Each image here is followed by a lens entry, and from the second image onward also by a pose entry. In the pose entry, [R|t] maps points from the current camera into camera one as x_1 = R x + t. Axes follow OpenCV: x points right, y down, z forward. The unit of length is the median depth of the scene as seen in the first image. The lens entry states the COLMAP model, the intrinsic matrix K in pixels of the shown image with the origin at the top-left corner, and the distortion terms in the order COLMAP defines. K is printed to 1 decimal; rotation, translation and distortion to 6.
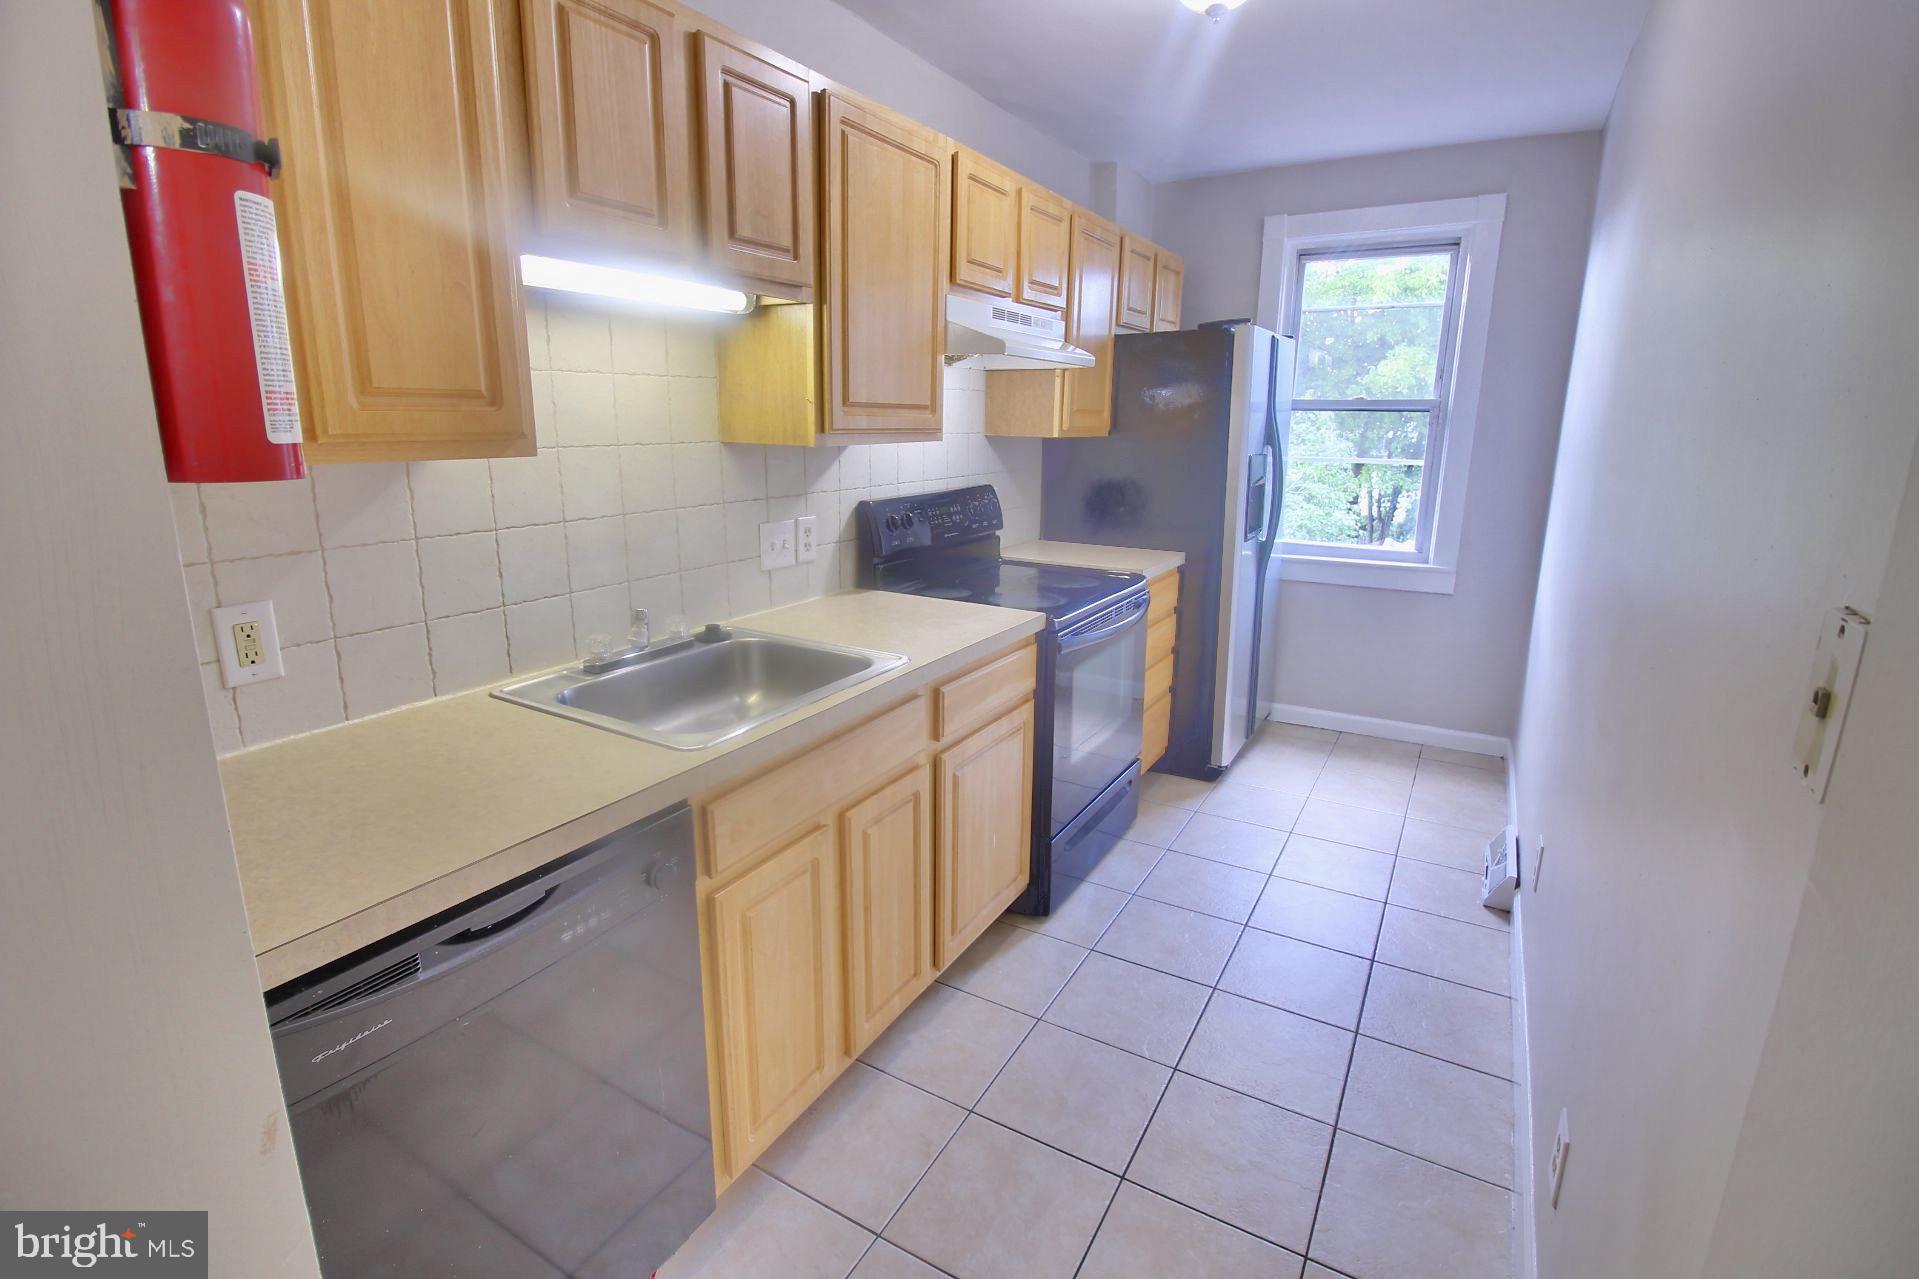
lens RADIAL K [[896.3, 0, 960.3], [0, 896.3, 622.0], [0, 0, 1]] dist [-0.002614, -0.014445]
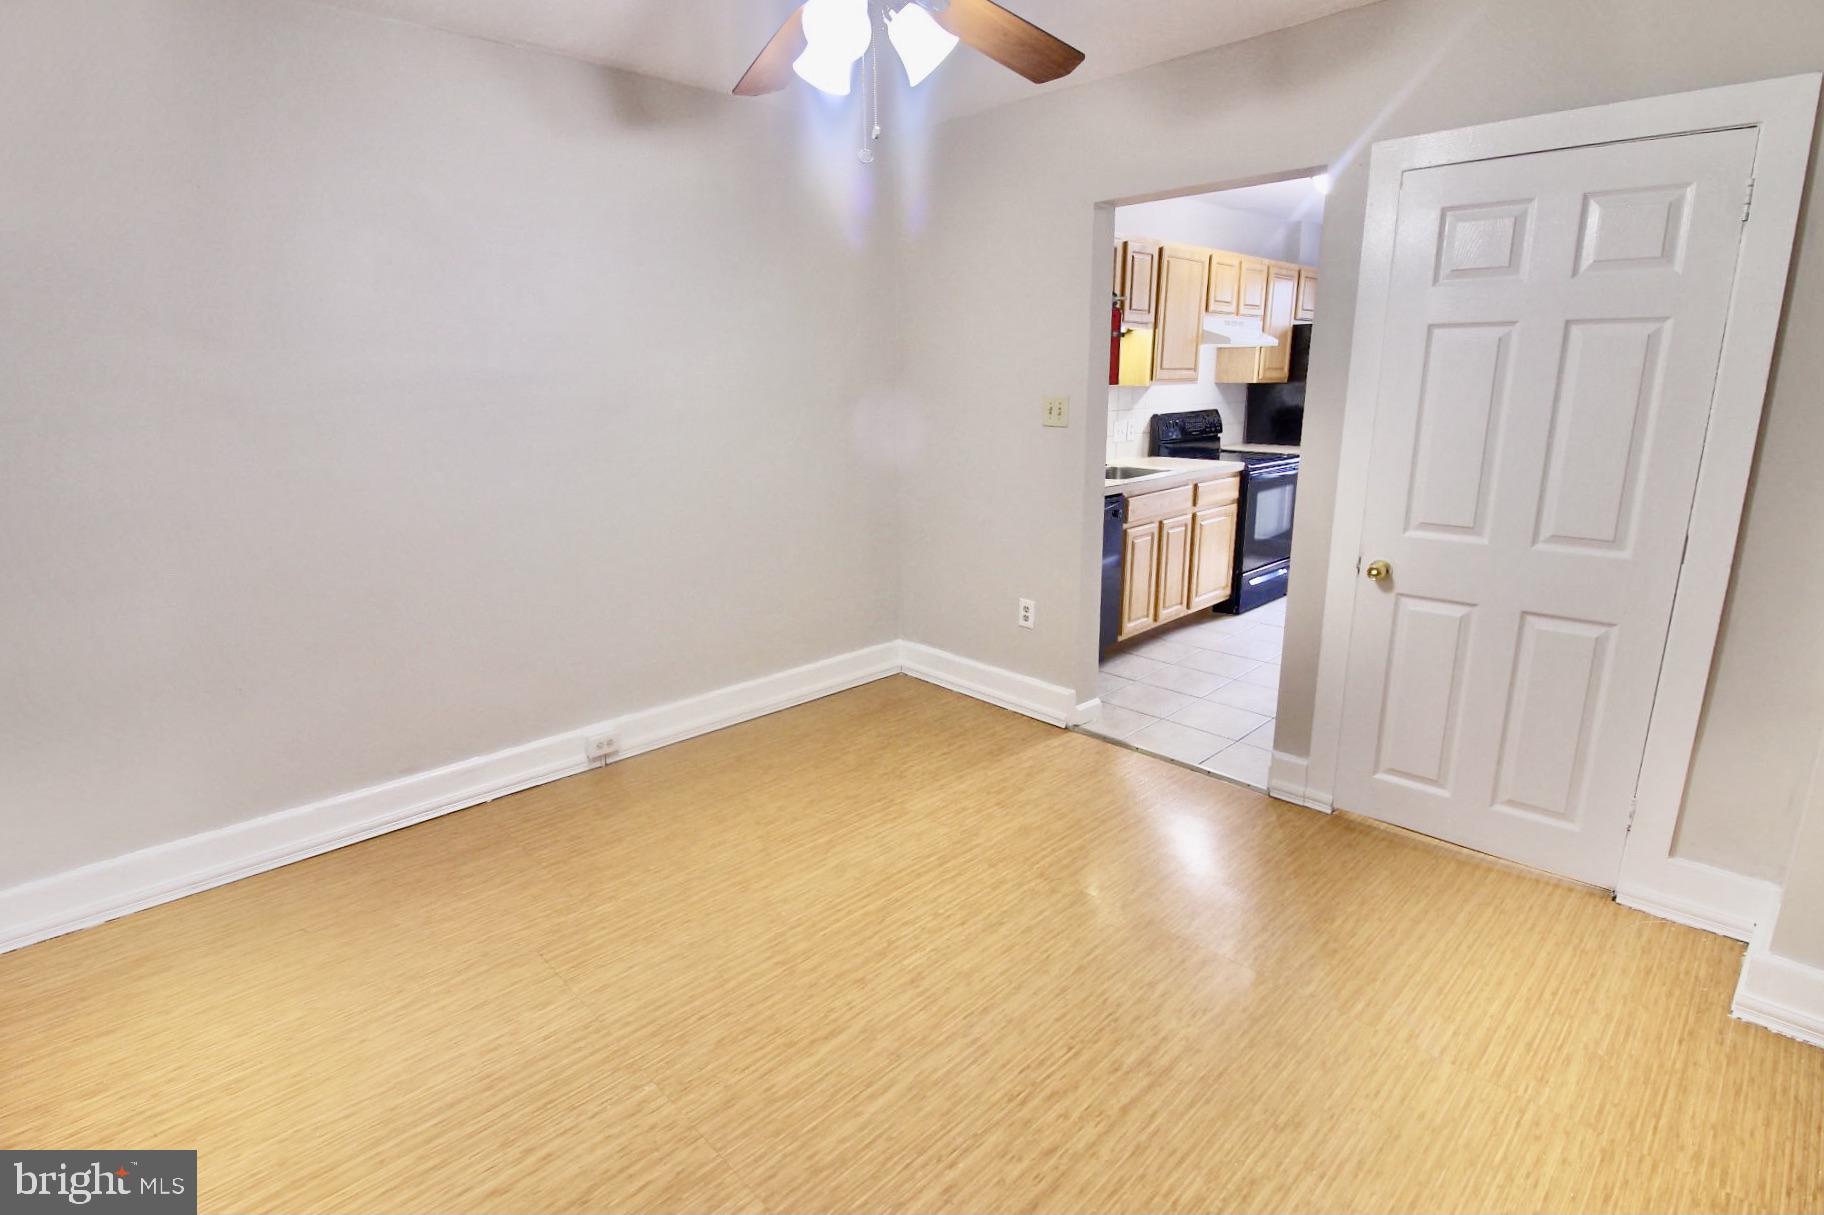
lens RADIAL K [[917.2, 0, 897.5], [0, 917.2, 588.2], [0, 0, 1]] dist [0.001883, -0.014887]
pose [[0.963400, 0.042288, -0.264713, -0.112176], [-0.041346, 0.999103, 0.009134, 0.302421], [0.264861, 0.002145, 0.964284, -1.338314]]
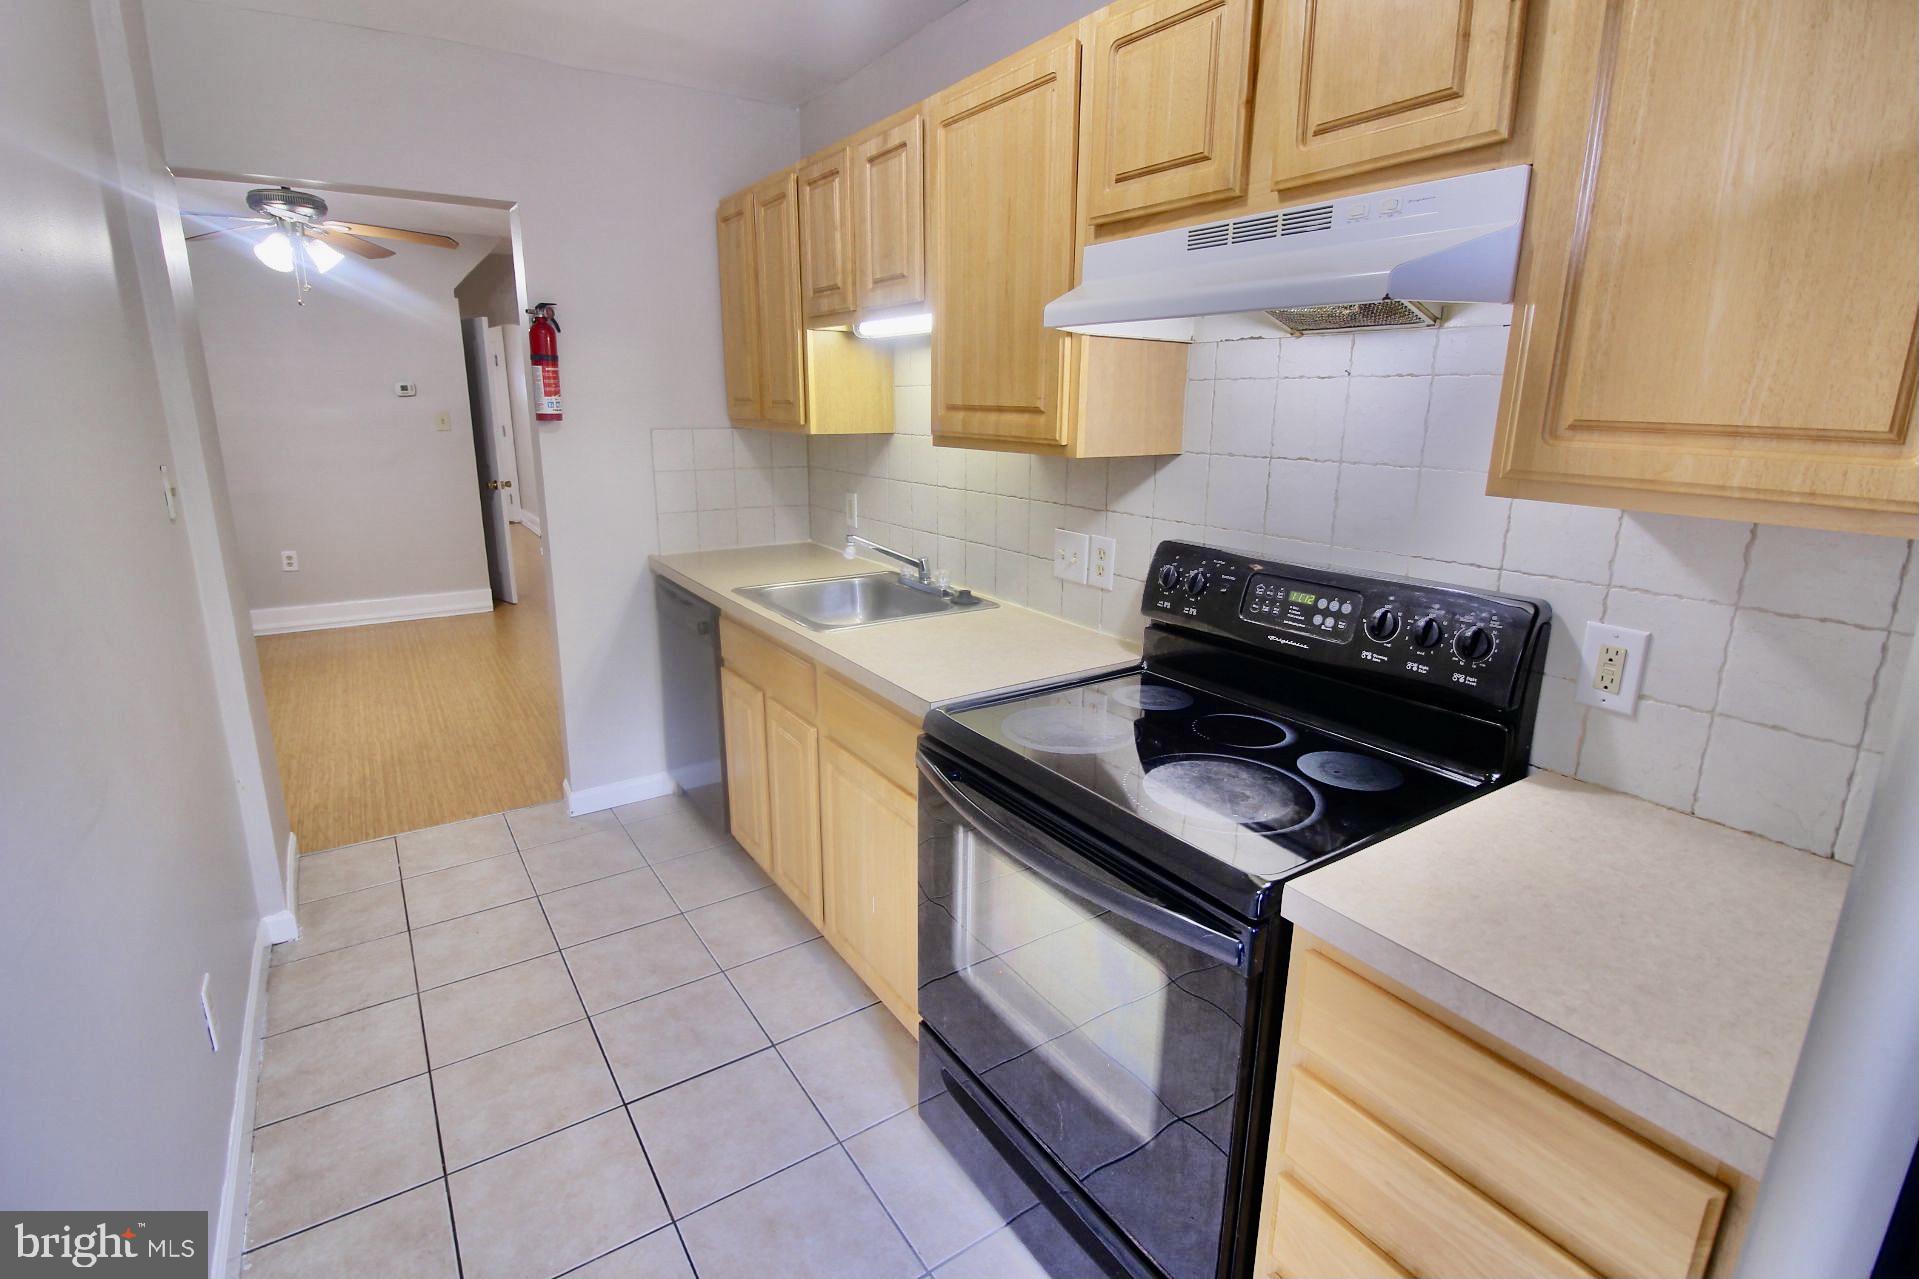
lens RADIAL K [[896.3, 0, 960.3], [0, 896.3, 622.0], [0, 0, 1]] dist [-0.002614, -0.014445]
pose [[-0.433938, 0.184882, -0.881769, 0.681431], [-0.233824, 0.922071, 0.308402, -0.279856], [0.870071, 0.340006, -0.356892, 1.223285]]
